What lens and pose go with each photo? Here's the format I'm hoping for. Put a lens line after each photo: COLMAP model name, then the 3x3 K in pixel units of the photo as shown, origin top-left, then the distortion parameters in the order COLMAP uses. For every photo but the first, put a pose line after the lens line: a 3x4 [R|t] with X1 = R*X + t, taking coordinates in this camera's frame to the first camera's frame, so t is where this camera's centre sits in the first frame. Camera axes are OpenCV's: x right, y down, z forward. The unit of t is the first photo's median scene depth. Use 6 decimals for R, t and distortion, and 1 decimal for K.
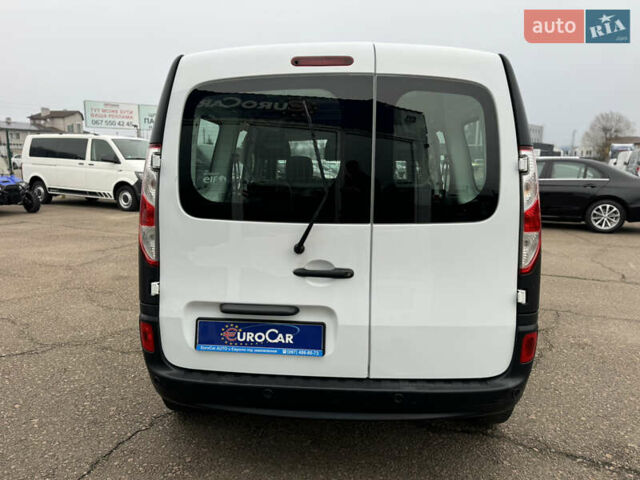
lens RADIAL K [[450.4, 0, 320.9], [0, 450.4, 237.3], [0, 0, 1]] dist [0.043116, -0.051229]
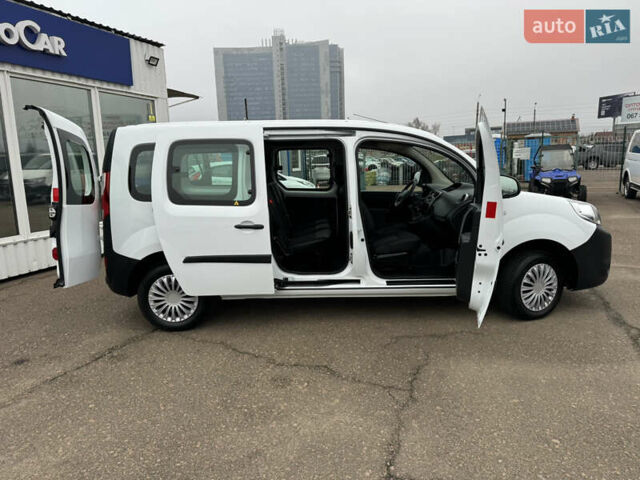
lens RADIAL K [[450.4, 0, 318.9], [0, 450.4, 243.0], [0, 0, 1]] dist [0.043116, -0.051229]
pose [[0.058865, 0.163711, -0.984751, 2.638912], [-0.130401, 0.979270, 0.155005, -0.320014], [0.989712, 0.119288, 0.078993, 1.825575]]
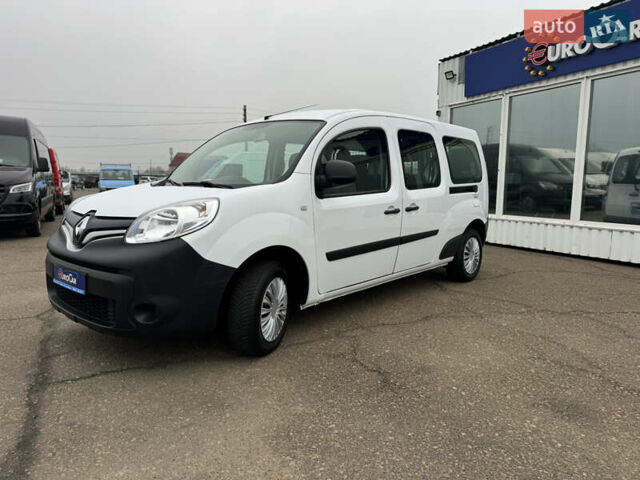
lens RADIAL K [[450.4, 0, 317.1], [0, 450.4, 241.0], [0, 0, 1]] dist [0.043116, -0.051229]
pose [[-0.777030, -0.091253, 0.622814, -1.451721], [0.088517, 0.963764, 0.251642, -0.555763], [-0.623209, 0.250663, -0.740796, 4.097606]]
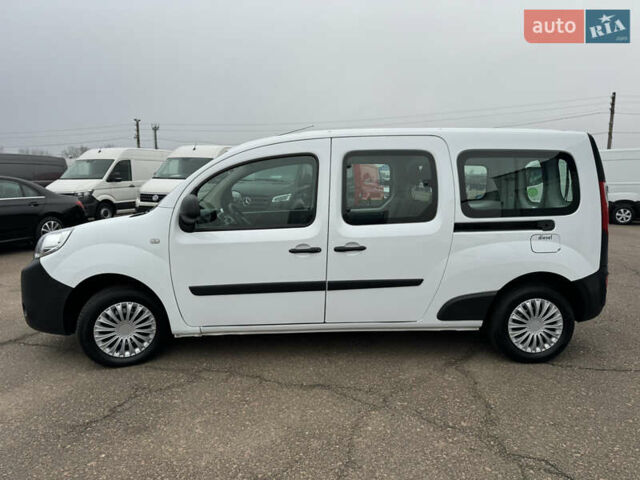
lens RADIAL K [[450.4, 0, 318.7], [0, 450.4, 240.5], [0, 0, 1]] dist [0.043116, -0.051229]
pose [[-0.088591, -0.134653, 0.986925, -2.169705], [0.155708, 0.976767, 0.147244, -0.422102], [-0.983823, 0.166716, -0.065566, 2.342935]]
